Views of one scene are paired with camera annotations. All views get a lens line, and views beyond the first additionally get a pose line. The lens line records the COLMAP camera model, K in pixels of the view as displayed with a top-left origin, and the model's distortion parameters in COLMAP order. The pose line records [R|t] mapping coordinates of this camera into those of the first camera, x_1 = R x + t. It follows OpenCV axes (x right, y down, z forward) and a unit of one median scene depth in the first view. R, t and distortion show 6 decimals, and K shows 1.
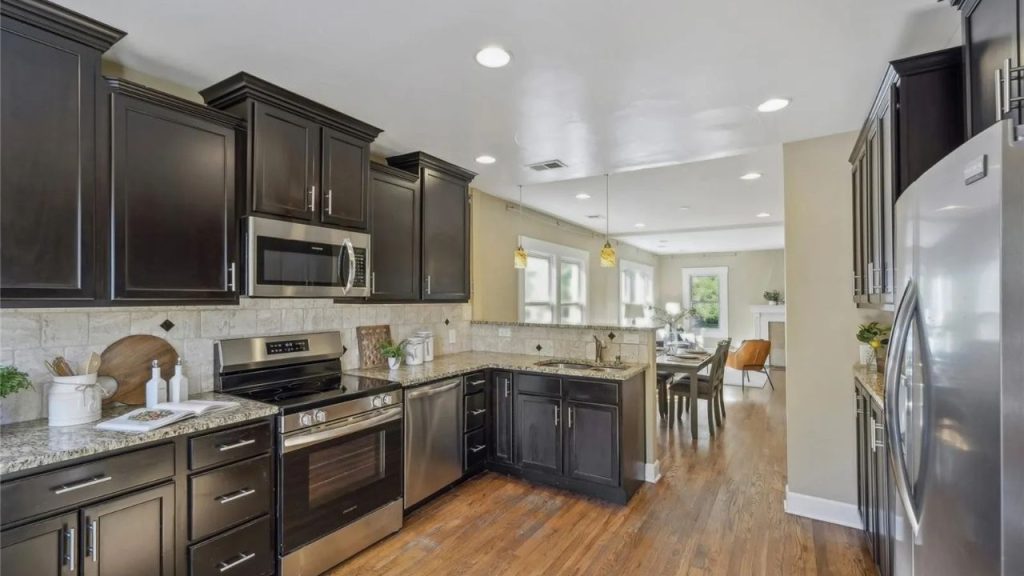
lens RADIAL K [[447.9, 0, 513.3], [0, 447.9, 292.6], [0, 0, 1]] dist [0.001869, 0.000608]
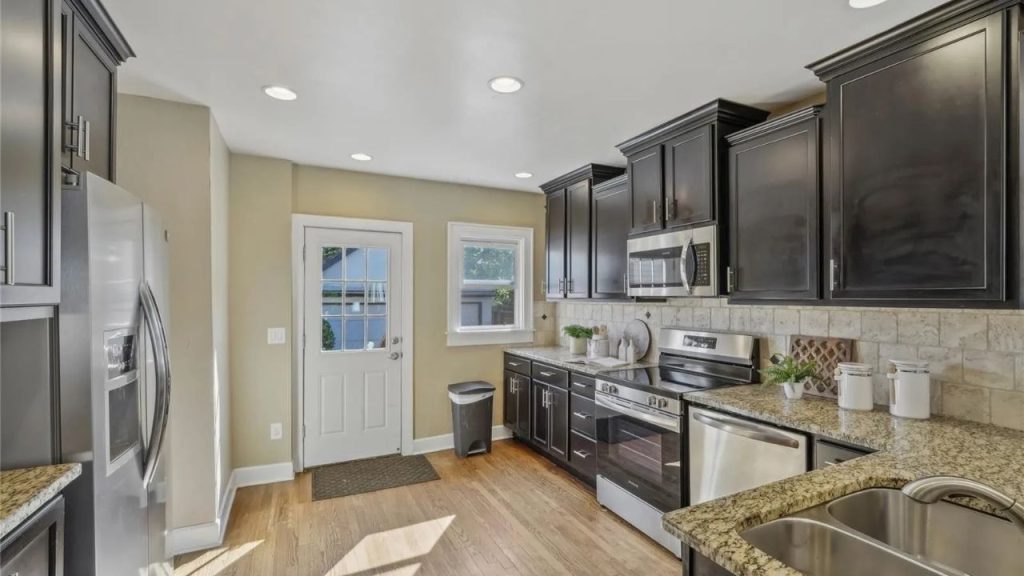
lens RADIAL K [[447.9, 0, 511.8], [0, 447.9, 295.5], [0, 0, 1]] dist [0.001869, 0.000608]
pose [[-0.533472, -0.007589, -0.845784, 0.642658], [0.007086, 0.999885, -0.013442, 0.018016], [0.845788, -0.013164, -0.533356, 1.132247]]
